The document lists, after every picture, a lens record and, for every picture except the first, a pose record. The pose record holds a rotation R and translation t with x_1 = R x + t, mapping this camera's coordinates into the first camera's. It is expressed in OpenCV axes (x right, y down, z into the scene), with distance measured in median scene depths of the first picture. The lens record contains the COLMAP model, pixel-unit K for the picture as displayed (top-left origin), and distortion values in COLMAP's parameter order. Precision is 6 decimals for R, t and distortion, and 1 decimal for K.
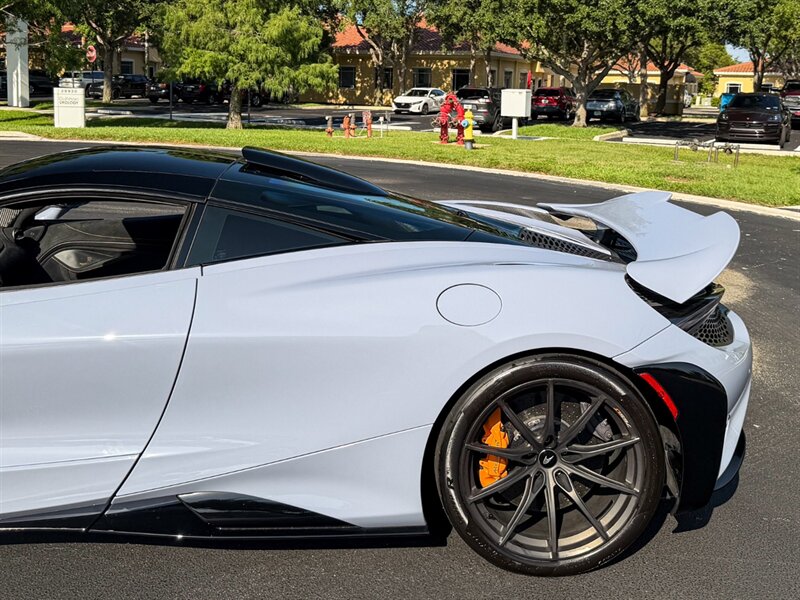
lens RADIAL K [[863.4, 0, 453.7], [0, 863.4, 218.8], [0, 0, 1]] dist [0.082151, 0.000000]
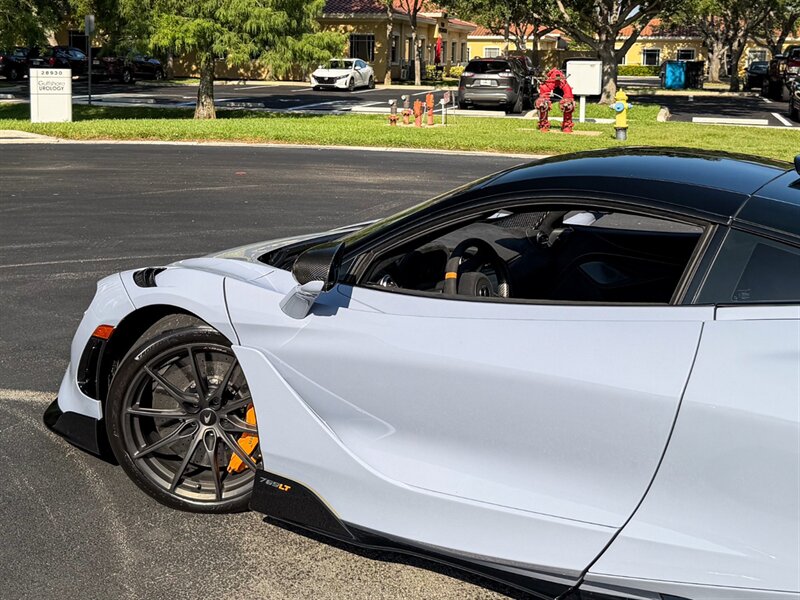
lens RADIAL K [[987.1, 0, 371.9], [0, 987.1, 191.7], [0, 0, 1]] dist [0.103745, 0.000000]
pose [[0.987451, -0.031371, 0.154779, -0.259617], [0.033249, 0.999401, -0.009555, -0.023492], [-0.154387, 0.014581, 0.987903, 0.103117]]
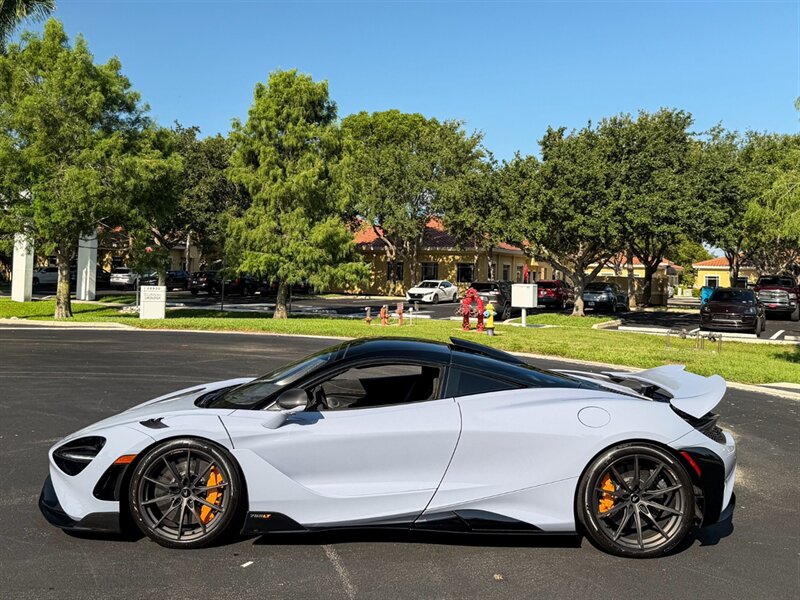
lens RADIAL K [[823.1, 0, 422.7], [0, 823.1, 256.7], [0, 0, 1]] dist [0.077415, 0.000000]
pose [[0.999629, -0.000794, -0.027221, -0.032821], [-0.003930, 0.984907, -0.173040, 0.006287], [0.026947, 0.173083, 0.984538, -0.099521]]
